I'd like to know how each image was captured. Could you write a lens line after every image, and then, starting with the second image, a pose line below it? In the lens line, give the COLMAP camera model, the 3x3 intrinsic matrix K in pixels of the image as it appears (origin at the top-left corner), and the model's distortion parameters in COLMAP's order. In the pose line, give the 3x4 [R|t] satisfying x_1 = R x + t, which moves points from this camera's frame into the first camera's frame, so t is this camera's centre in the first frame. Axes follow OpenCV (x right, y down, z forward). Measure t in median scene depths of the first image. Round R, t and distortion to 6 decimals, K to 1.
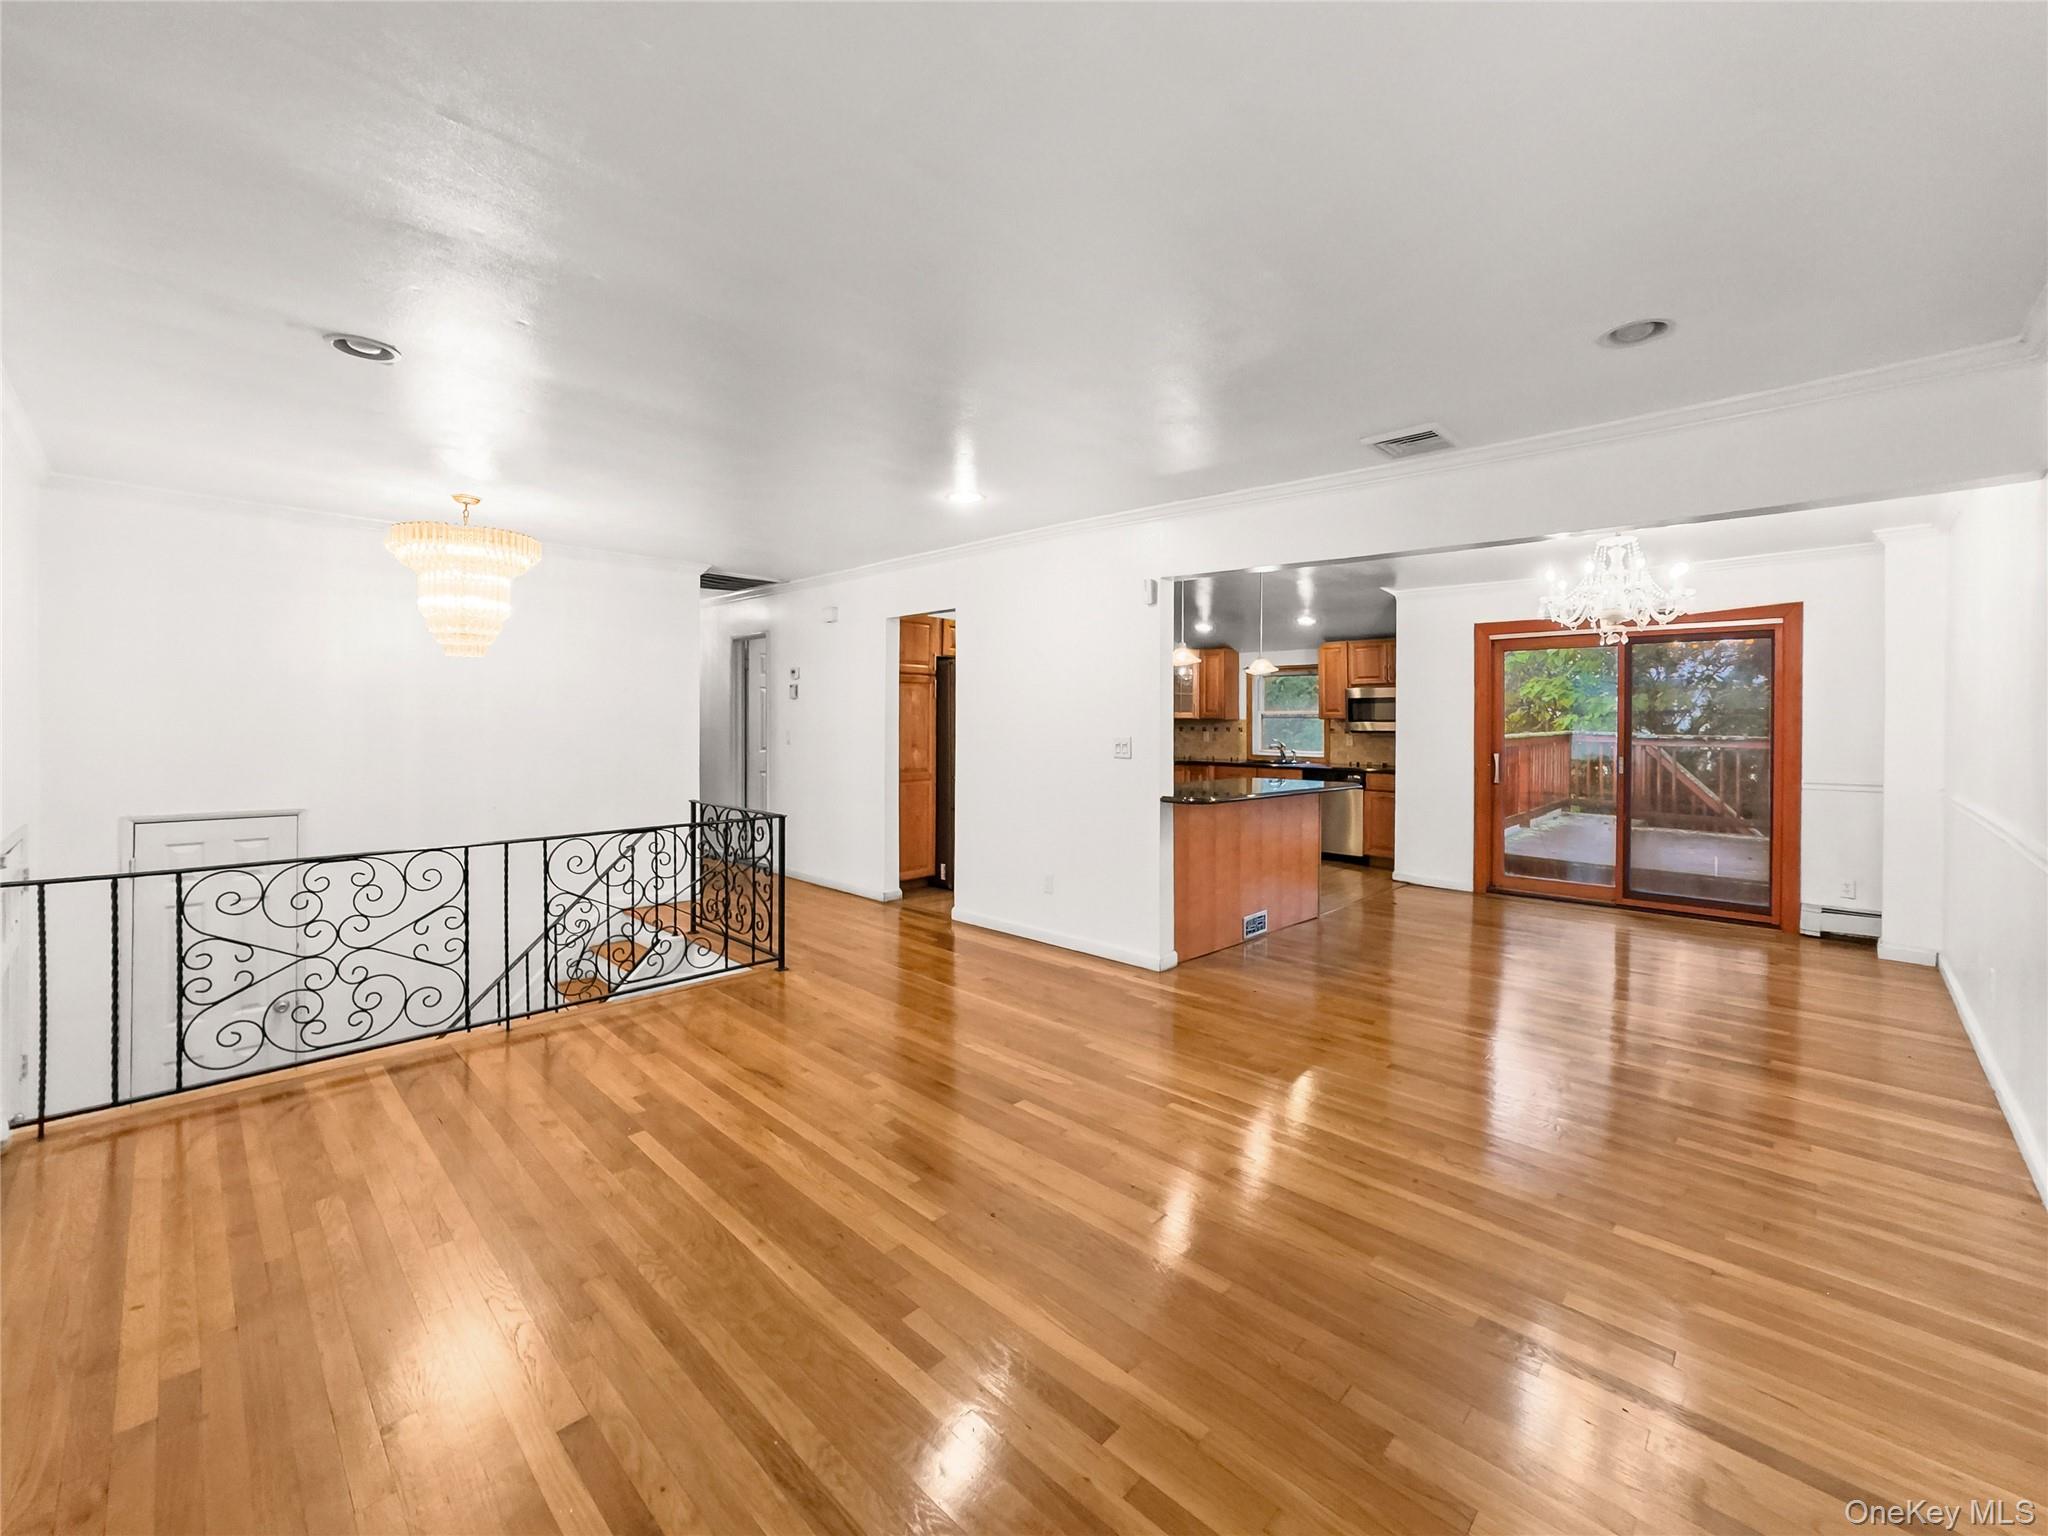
lens RADIAL K [[846.1, 0, 1032.2], [0, 846.1, 732.2], [0, 0, 1]] dist [-0.039129, 0.017528]
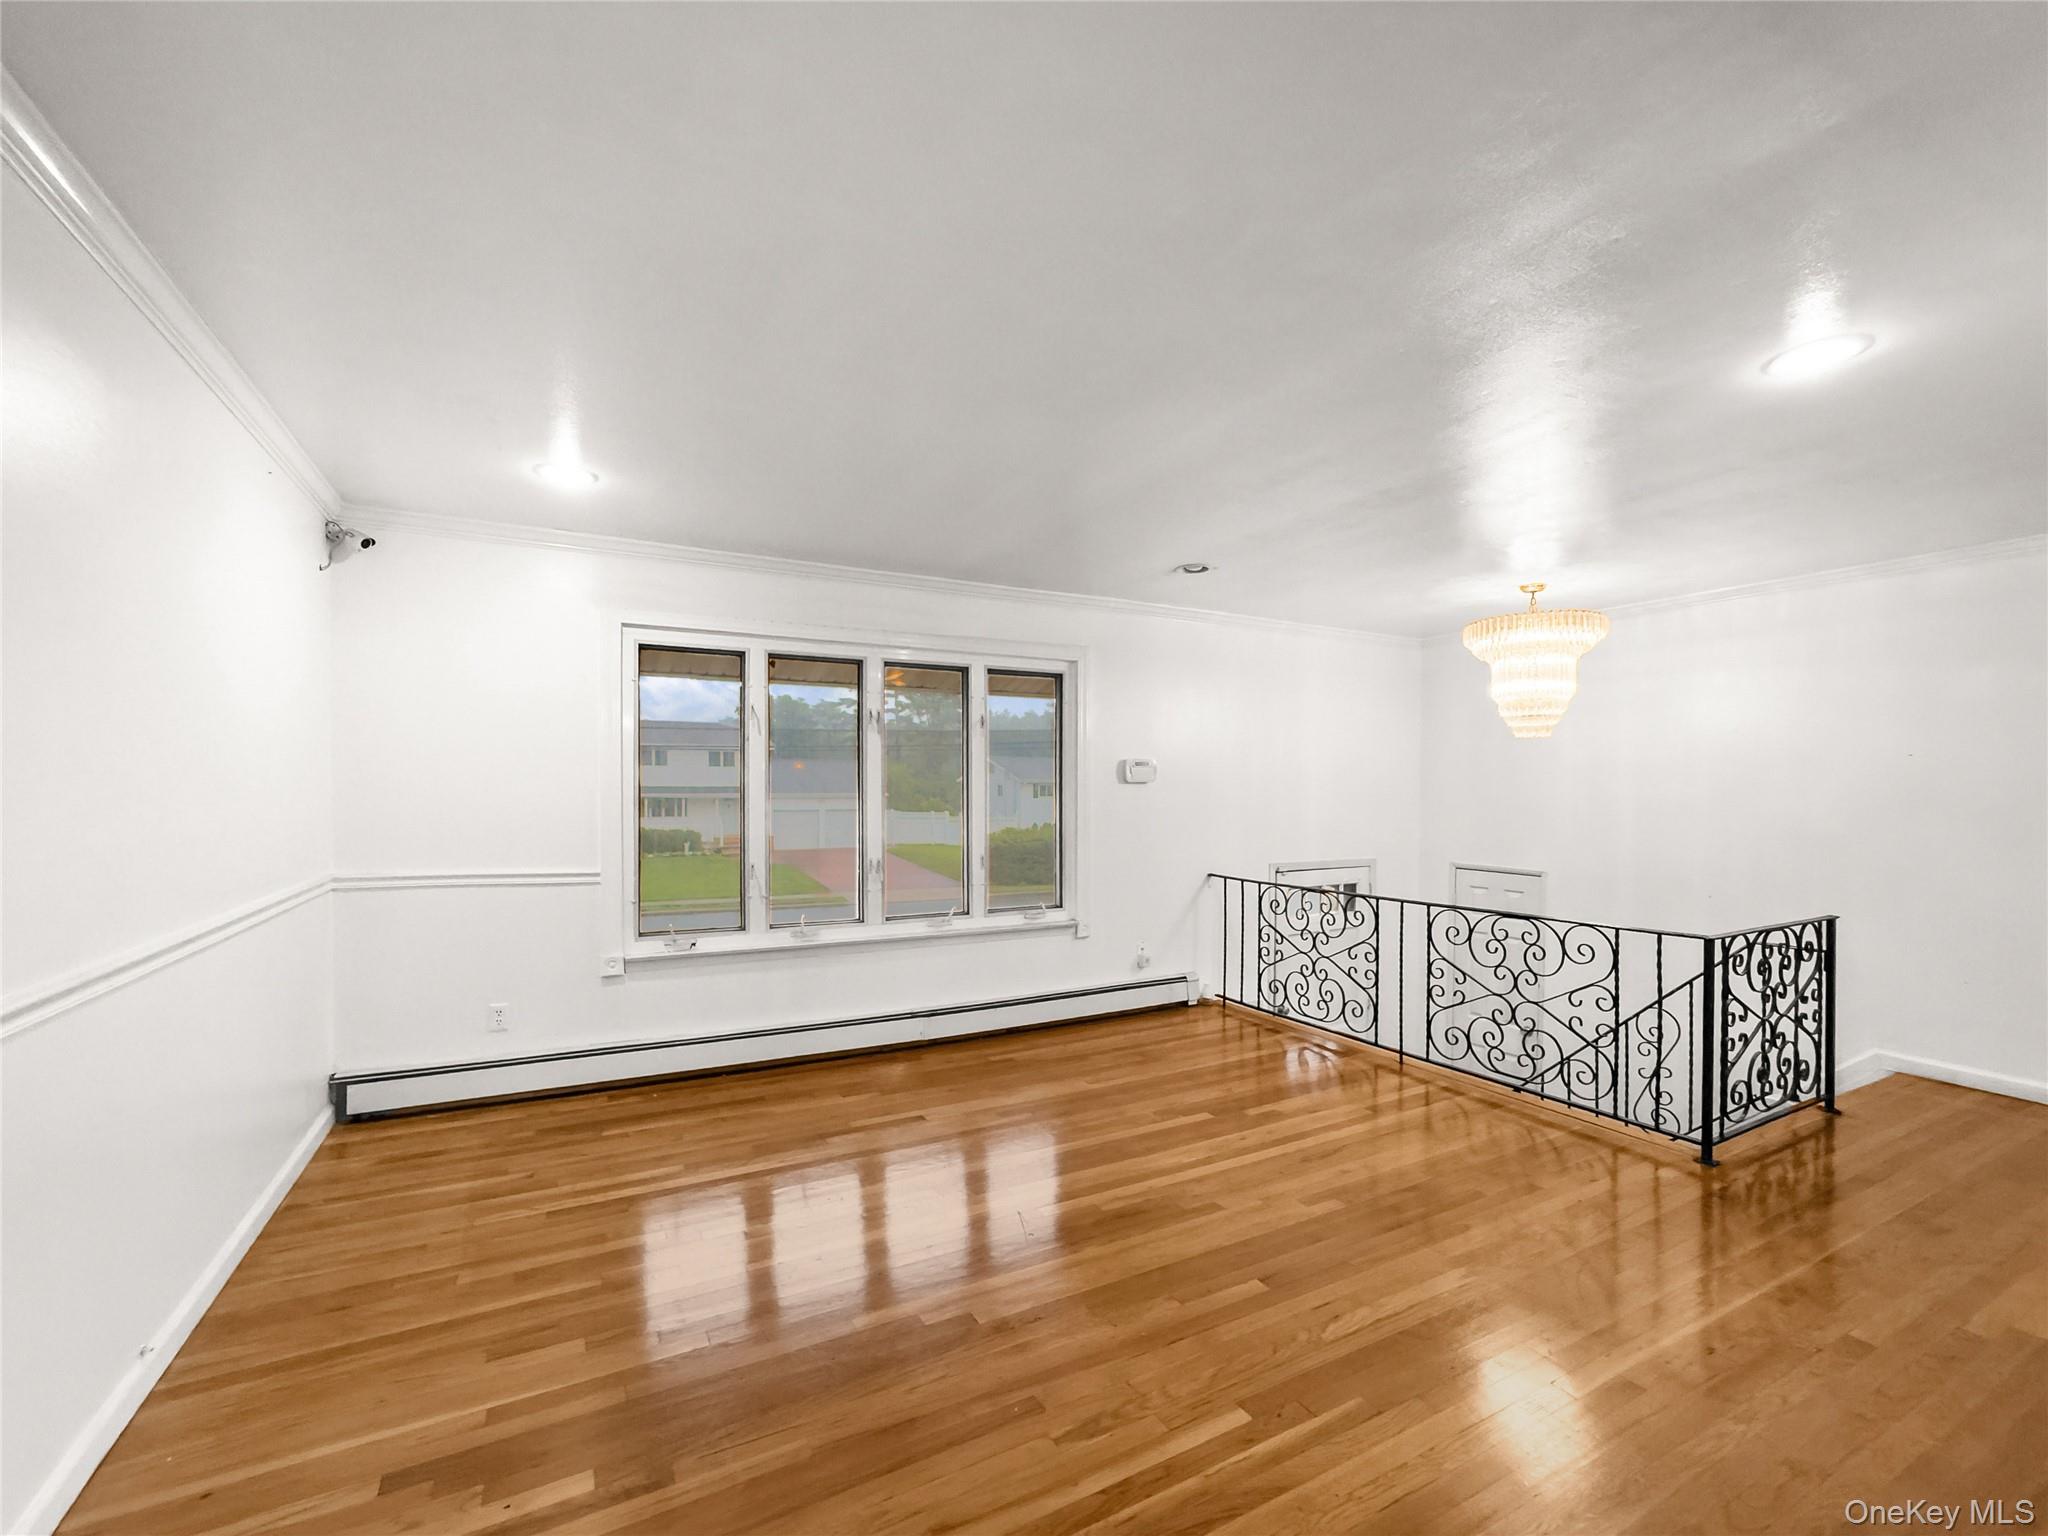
lens RADIAL K [[861.9, 0, 1001.9], [0, 861.9, 799.5], [0, 0, 1]] dist [-0.053278, 0.021150]
pose [[-0.318194, 0.002201, -0.948023, 0.439313], [-0.023065, 0.999683, 0.010062, -0.004869], [0.947745, 0.025068, -0.318043, 0.554891]]
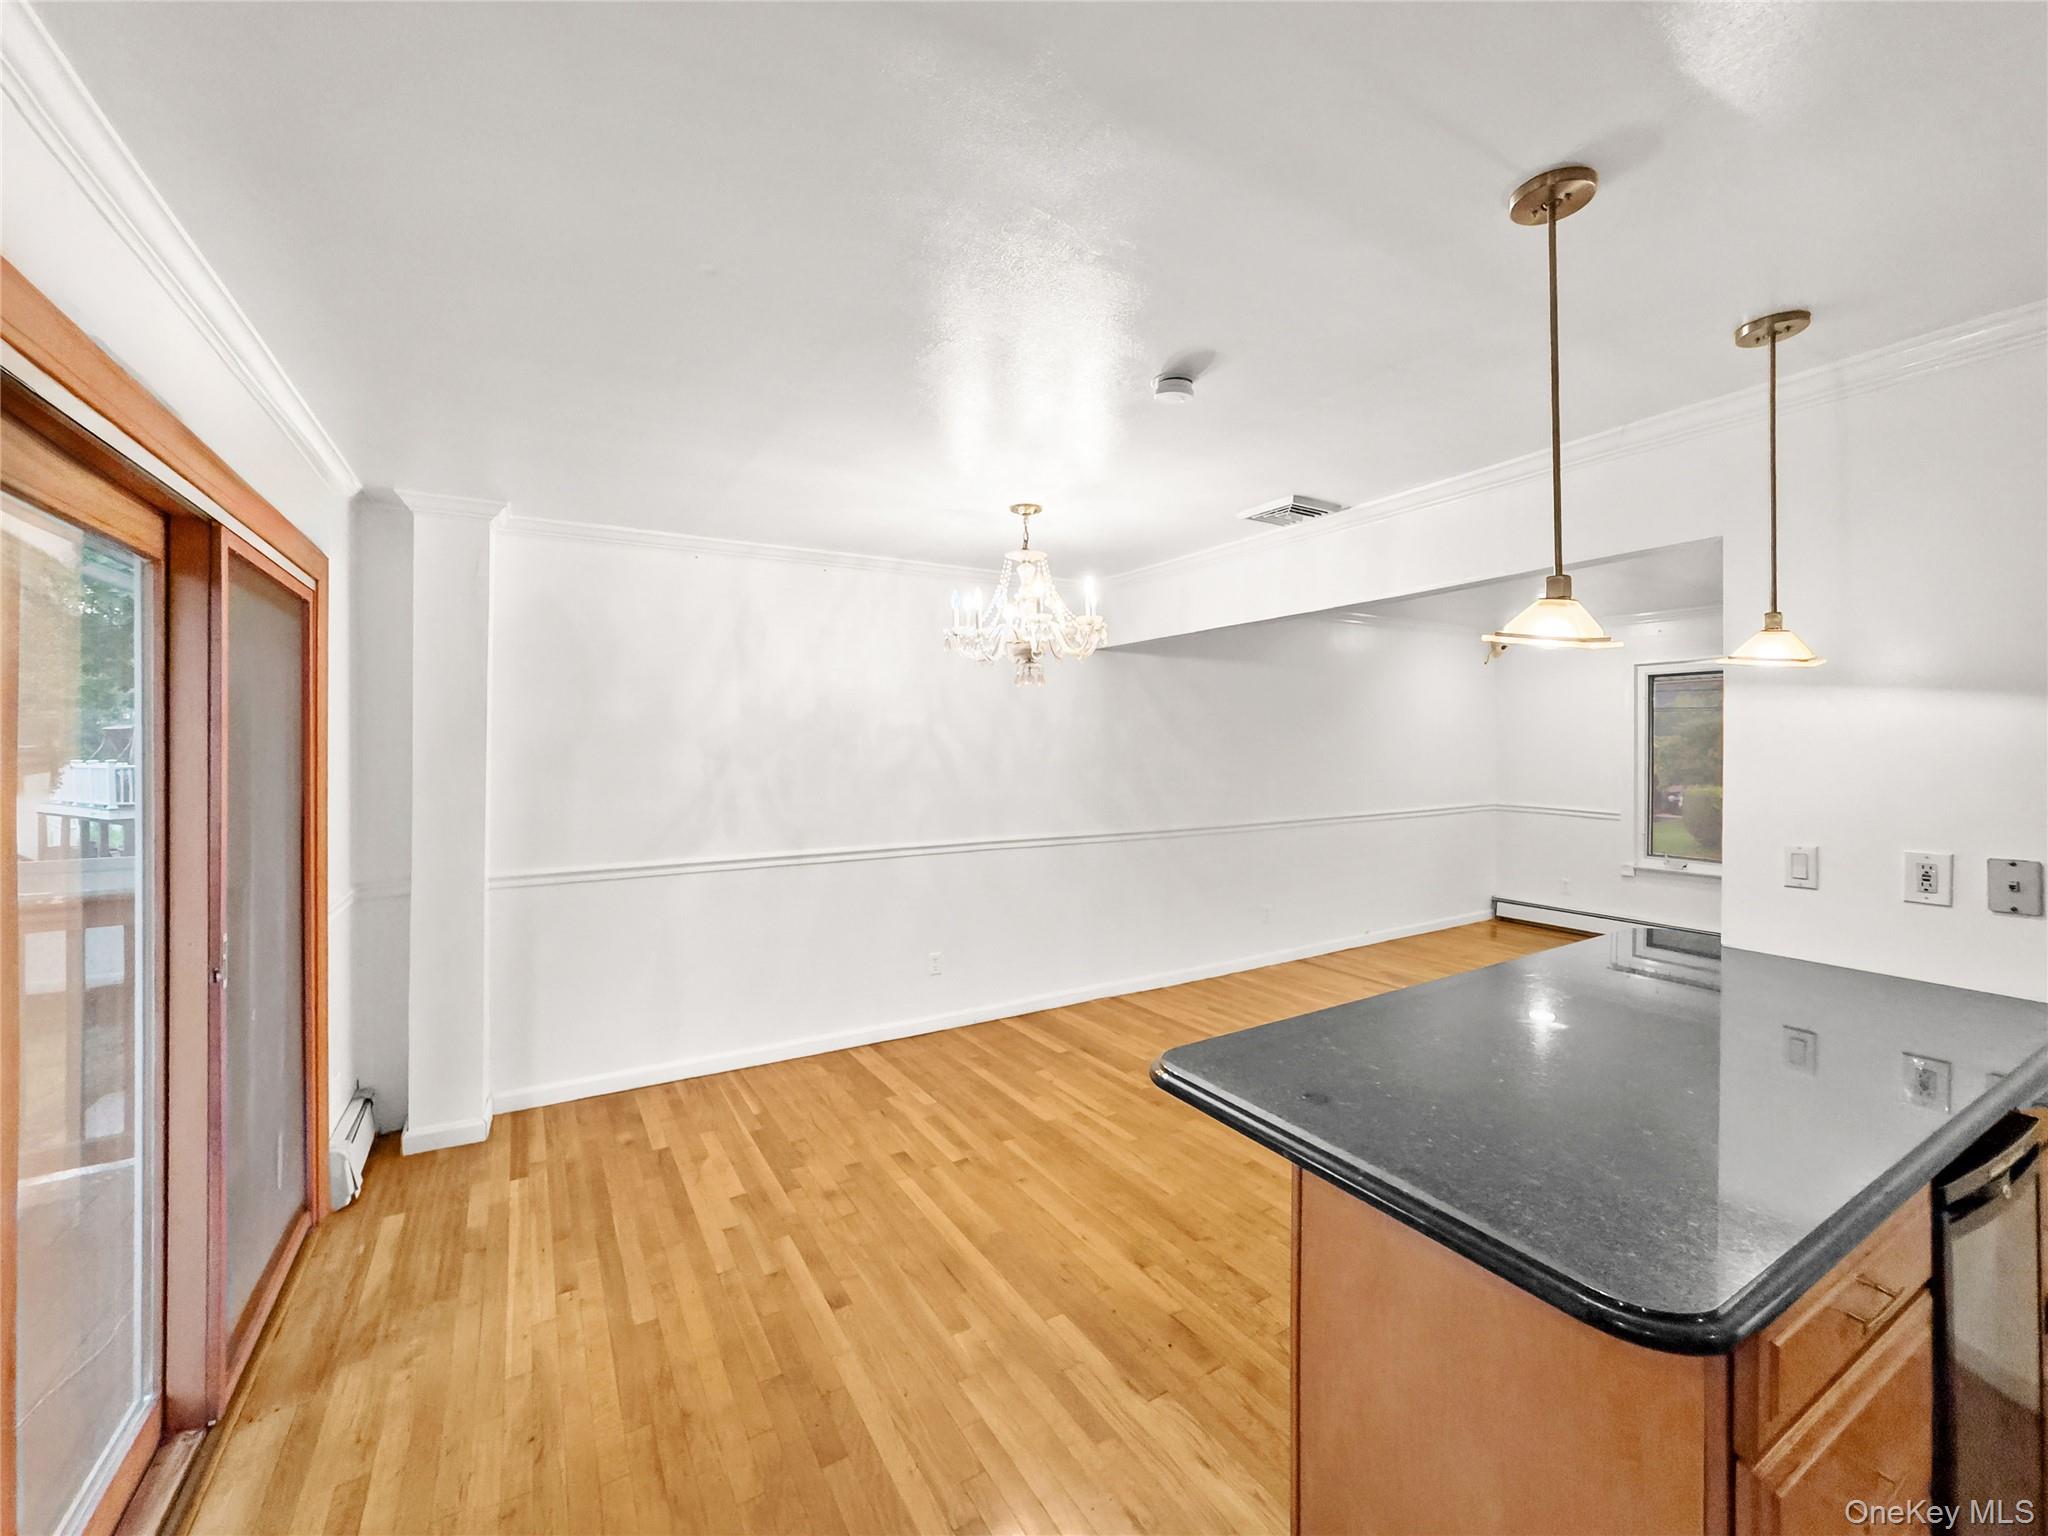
lens RADIAL K [[838.9, 0, 1037.1], [0, 838.9, 753.3], [0, 0, 1]] dist [-0.040496, 0.018647]
pose [[-0.967394, -0.006054, 0.253205, 0.380680], [0.001213, 0.999592, 0.028533, -0.049522], [-0.253275, 0.027910, -0.966992, 1.351619]]
